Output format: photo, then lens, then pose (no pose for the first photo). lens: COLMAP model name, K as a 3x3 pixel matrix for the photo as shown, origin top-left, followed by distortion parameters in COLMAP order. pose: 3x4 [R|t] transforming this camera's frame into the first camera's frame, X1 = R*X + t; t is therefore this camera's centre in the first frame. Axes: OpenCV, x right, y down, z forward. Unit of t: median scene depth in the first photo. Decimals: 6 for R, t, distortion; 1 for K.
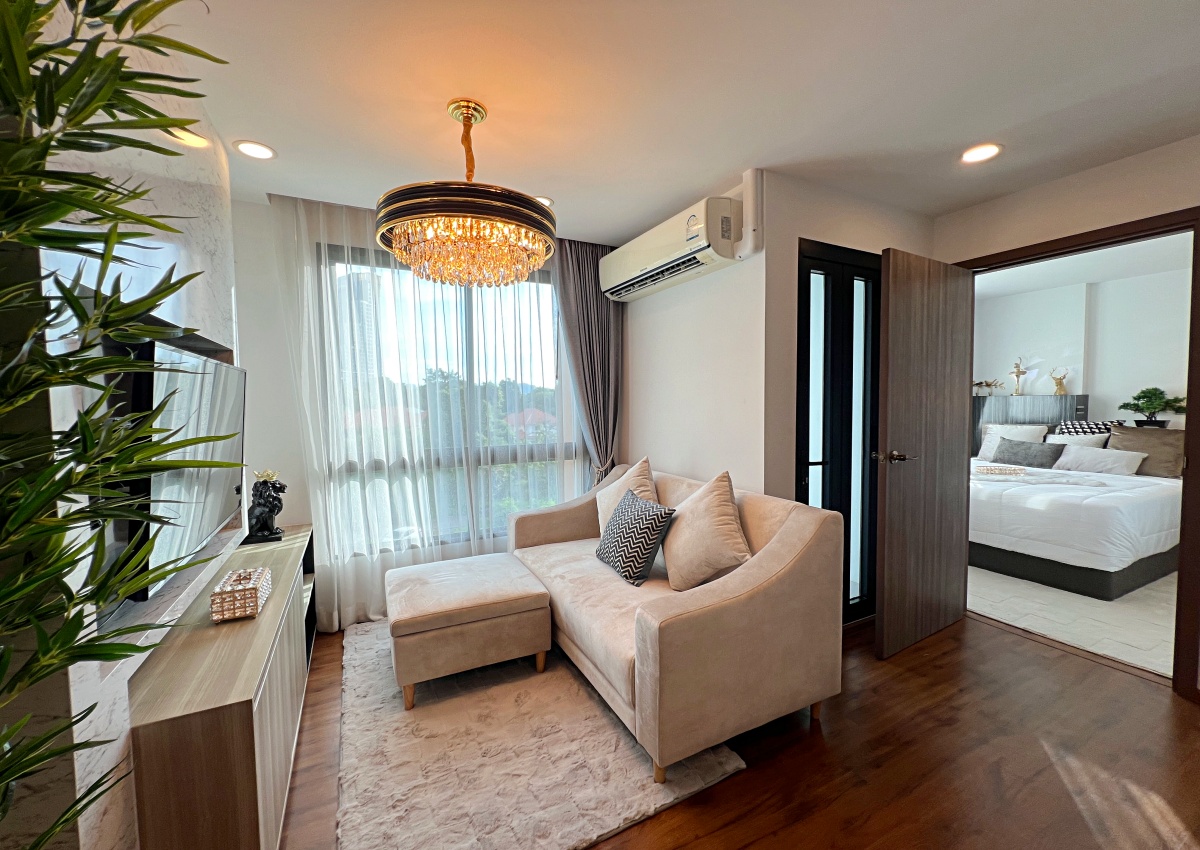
lens RADIAL K [[480.9, 0, 599.7], [0, 480.9, 424.3], [0, 0, 1]] dist [-0.003728, 0.000026]
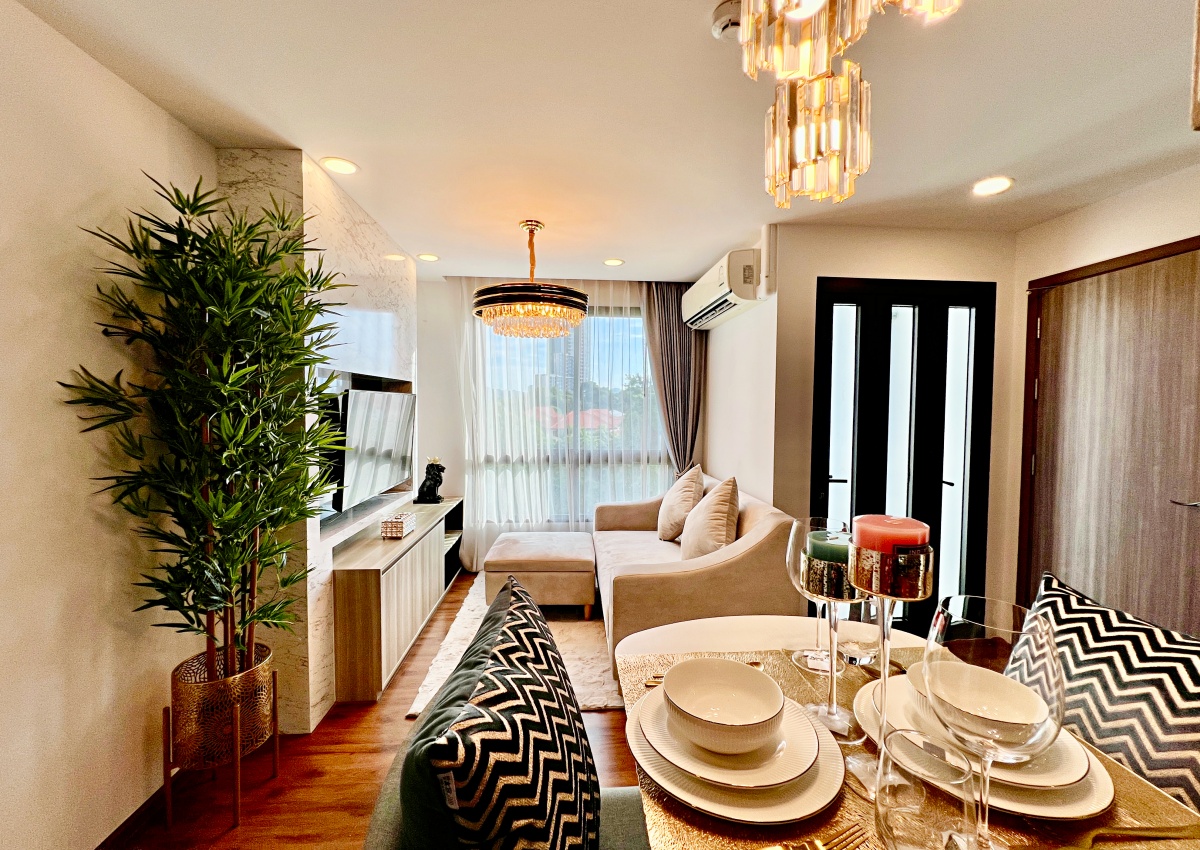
lens RADIAL K [[491.3, 0, 599.9], [0, 491.3, 423.8], [0, 0, 1]] dist [-0.002502, -0.000079]
pose [[0.919776, 0.032809, -0.391070, 0.408144], [-0.037623, 0.999281, -0.004651, -0.023214], [0.390636, 0.018991, 0.920349, -0.241629]]
